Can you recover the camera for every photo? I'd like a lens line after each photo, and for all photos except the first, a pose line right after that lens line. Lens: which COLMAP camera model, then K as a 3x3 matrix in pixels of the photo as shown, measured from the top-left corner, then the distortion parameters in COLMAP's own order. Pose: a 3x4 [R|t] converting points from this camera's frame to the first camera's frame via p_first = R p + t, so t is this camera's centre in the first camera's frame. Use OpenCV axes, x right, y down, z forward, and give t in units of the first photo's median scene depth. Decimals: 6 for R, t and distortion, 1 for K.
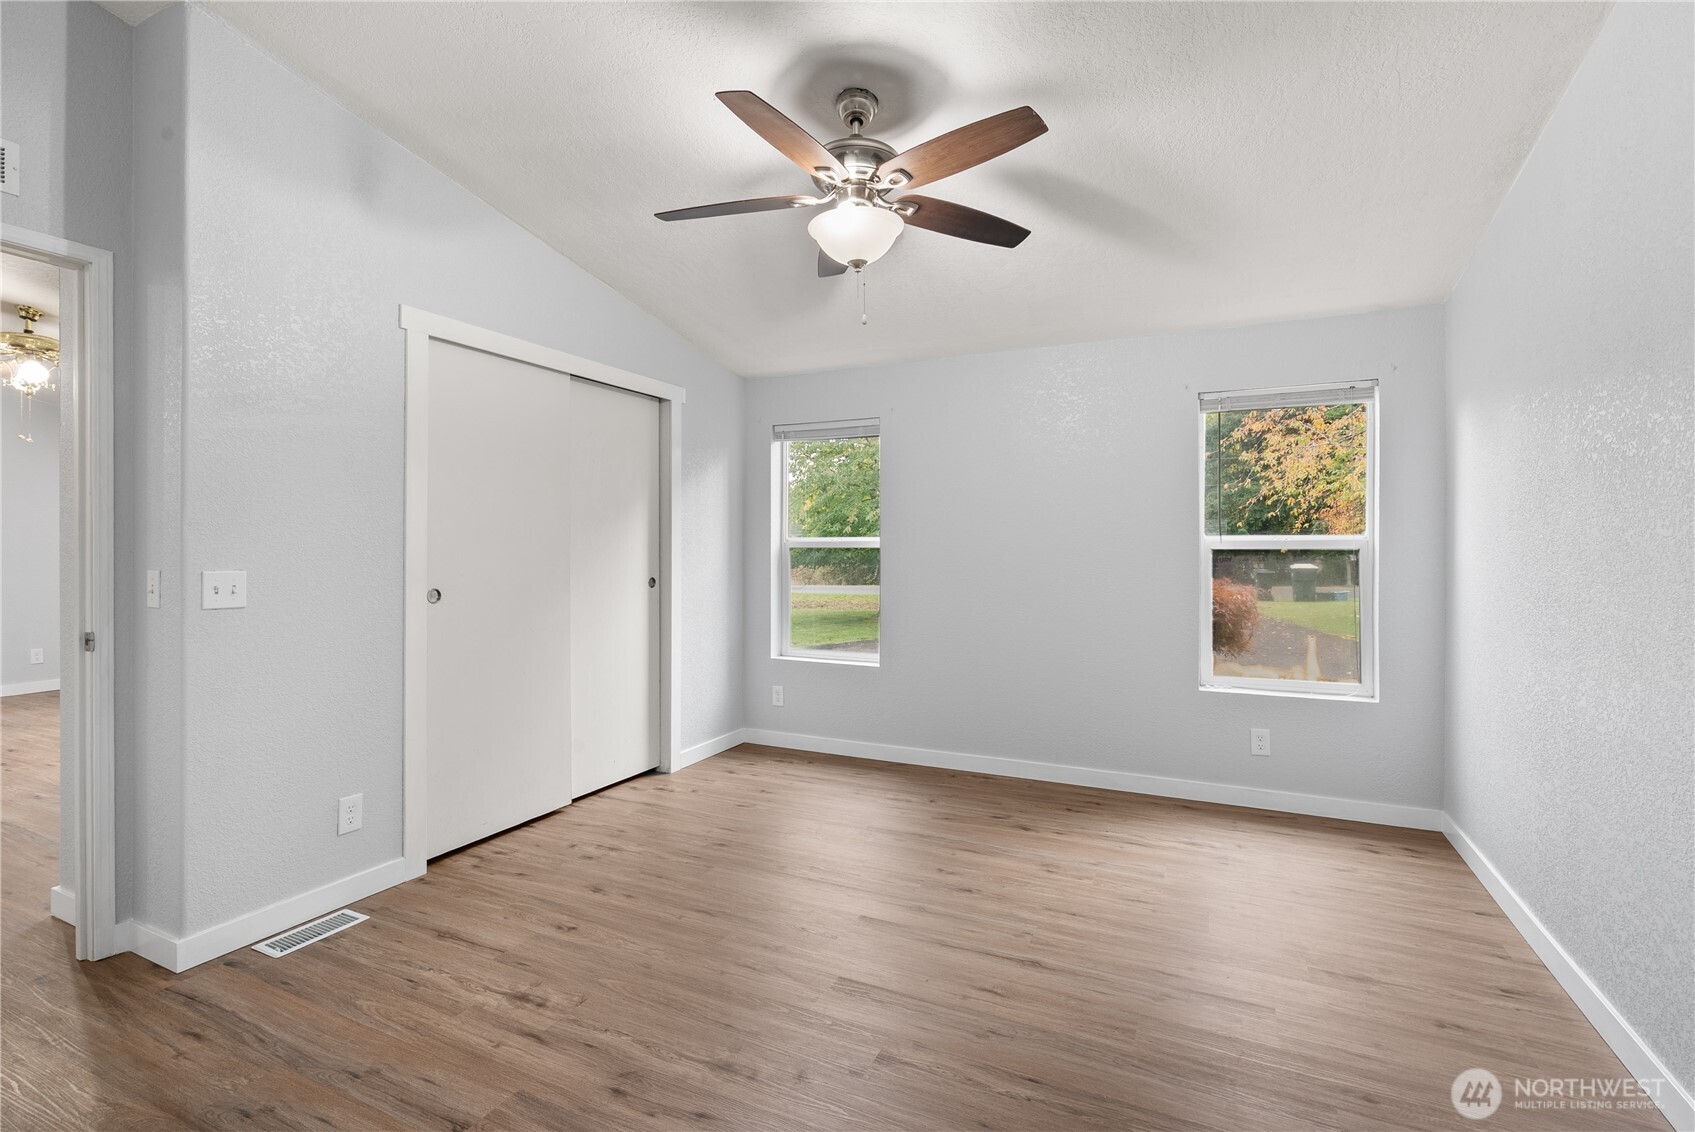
lens RADIAL K [[778.1, 0, 853.6], [0, 778.1, 553.9], [0, 0, 1]] dist [-0.001462, 0.002123]
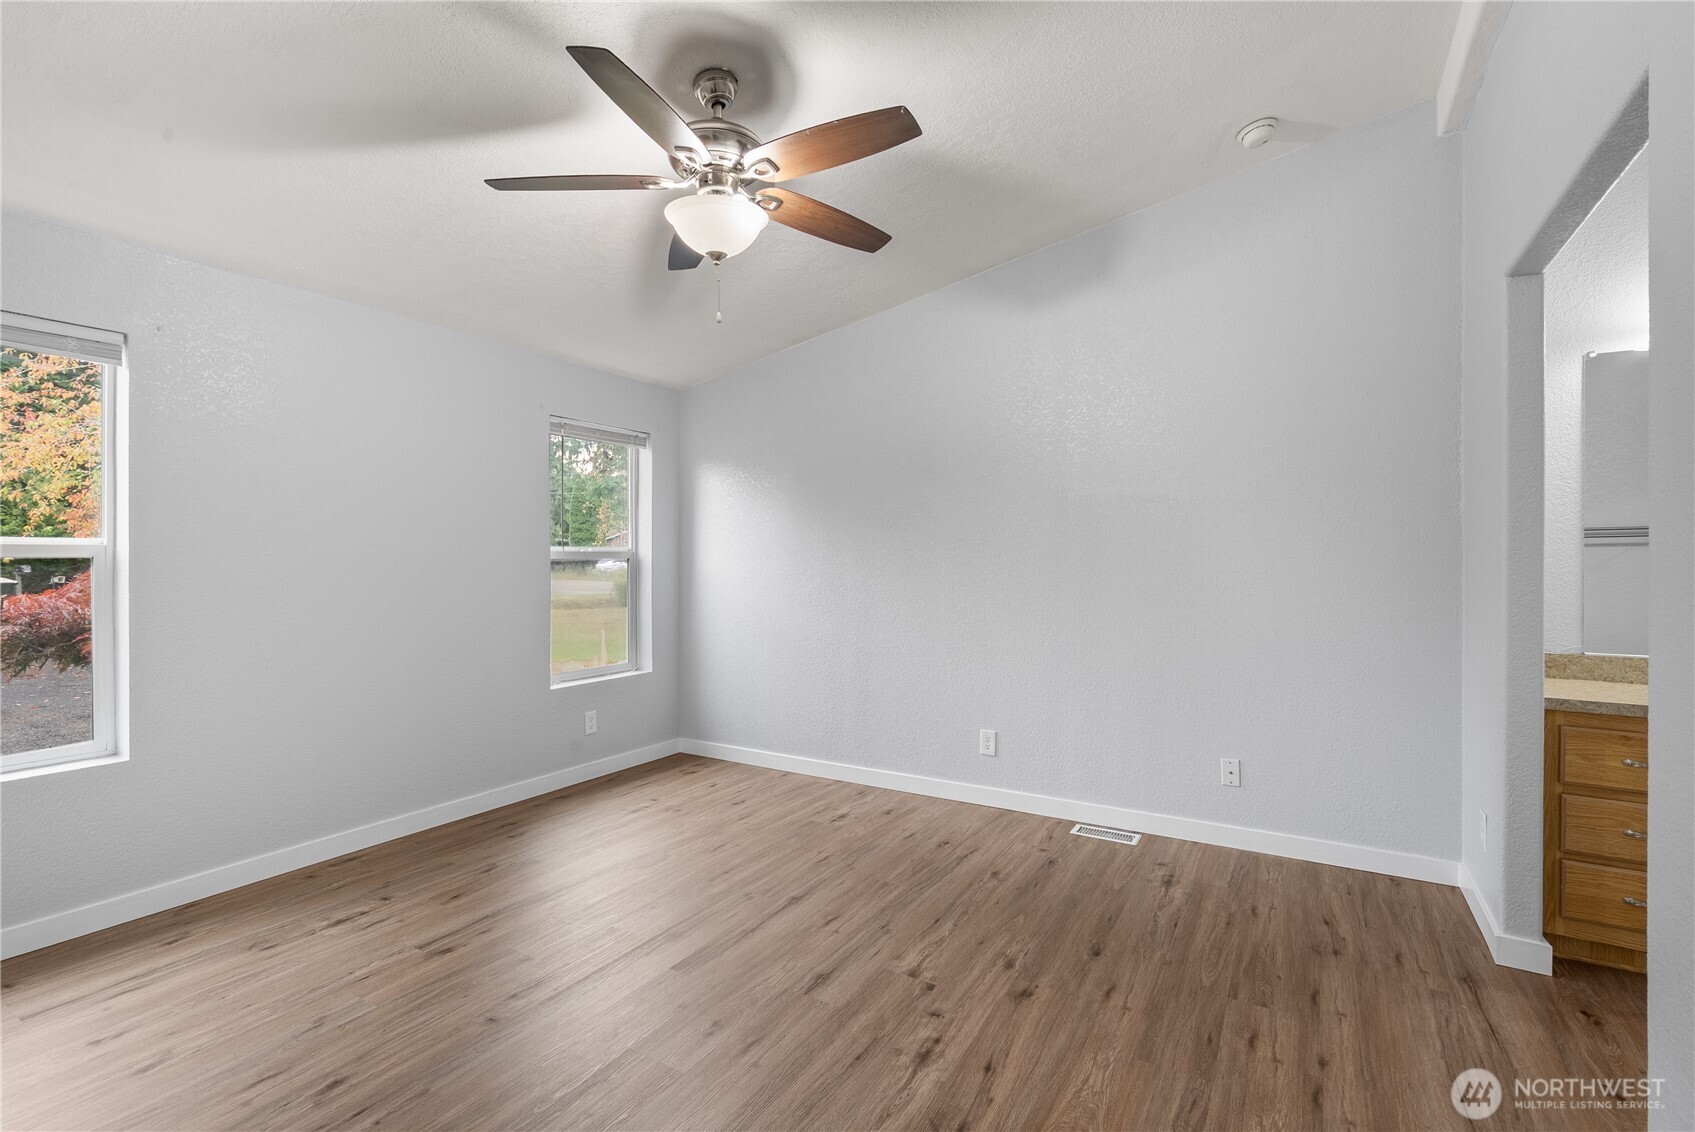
lens RADIAL K [[778.1, 0, 843.9], [0, 778.1, 563.3], [0, 0, 1]] dist [-0.001462, 0.002123]
pose [[0.086370, -0.004424, 0.996253, -0.494667], [0.002339, 0.999988, 0.004238, -0.002596], [-0.996260, 0.001964, 0.086380, 0.415111]]
